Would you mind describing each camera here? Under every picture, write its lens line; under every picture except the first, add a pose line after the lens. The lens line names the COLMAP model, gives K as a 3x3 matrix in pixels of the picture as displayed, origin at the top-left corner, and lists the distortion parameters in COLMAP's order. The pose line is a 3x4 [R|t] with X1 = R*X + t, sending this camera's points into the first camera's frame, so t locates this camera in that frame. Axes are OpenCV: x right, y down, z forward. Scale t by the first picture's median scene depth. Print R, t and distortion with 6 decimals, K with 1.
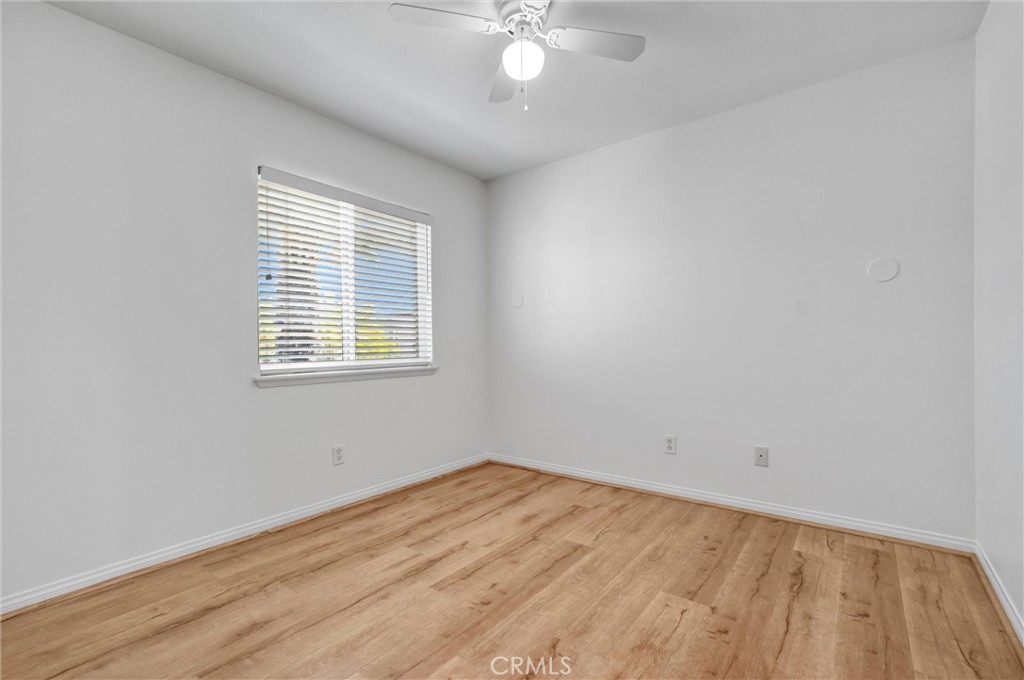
lens RADIAL K [[447.8, 0, 510.6], [0, 447.8, 340.7], [0, 0, 1]] dist [-0.000306, 0.001626]
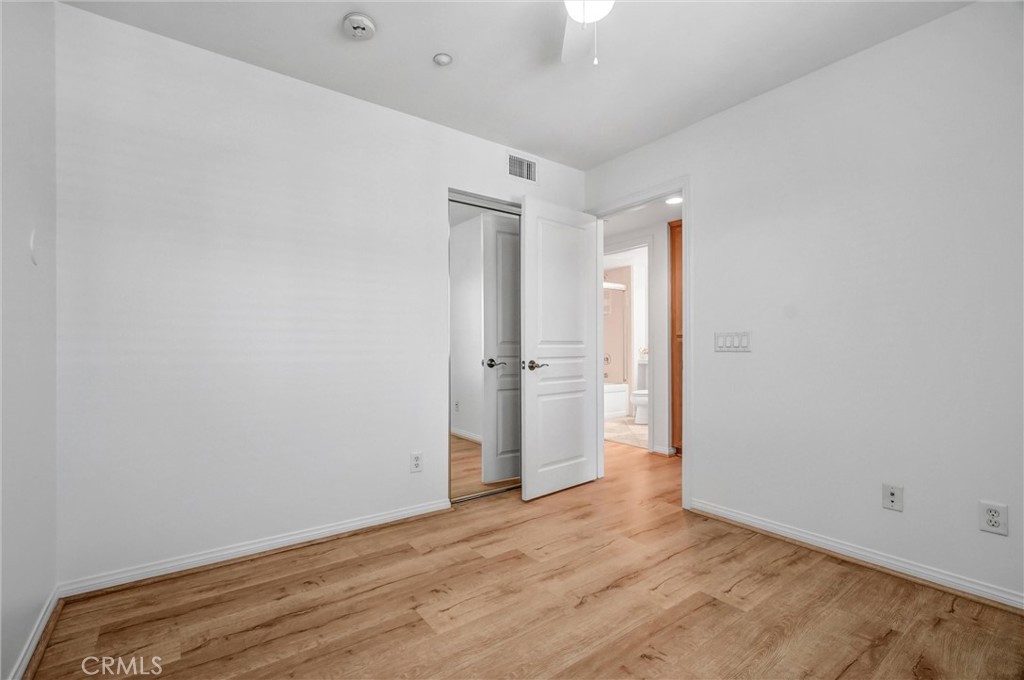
lens RADIAL K [[447.8, 0, 511.9], [0, 447.8, 344.1], [0, 0, 1]] dist [-0.000306, 0.001626]
pose [[-0.964522, 0.013431, 0.263659, -0.042860], [0.009267, 0.999812, -0.017031, 0.011900], [-0.263838, -0.013983, -0.964466, 1.939531]]
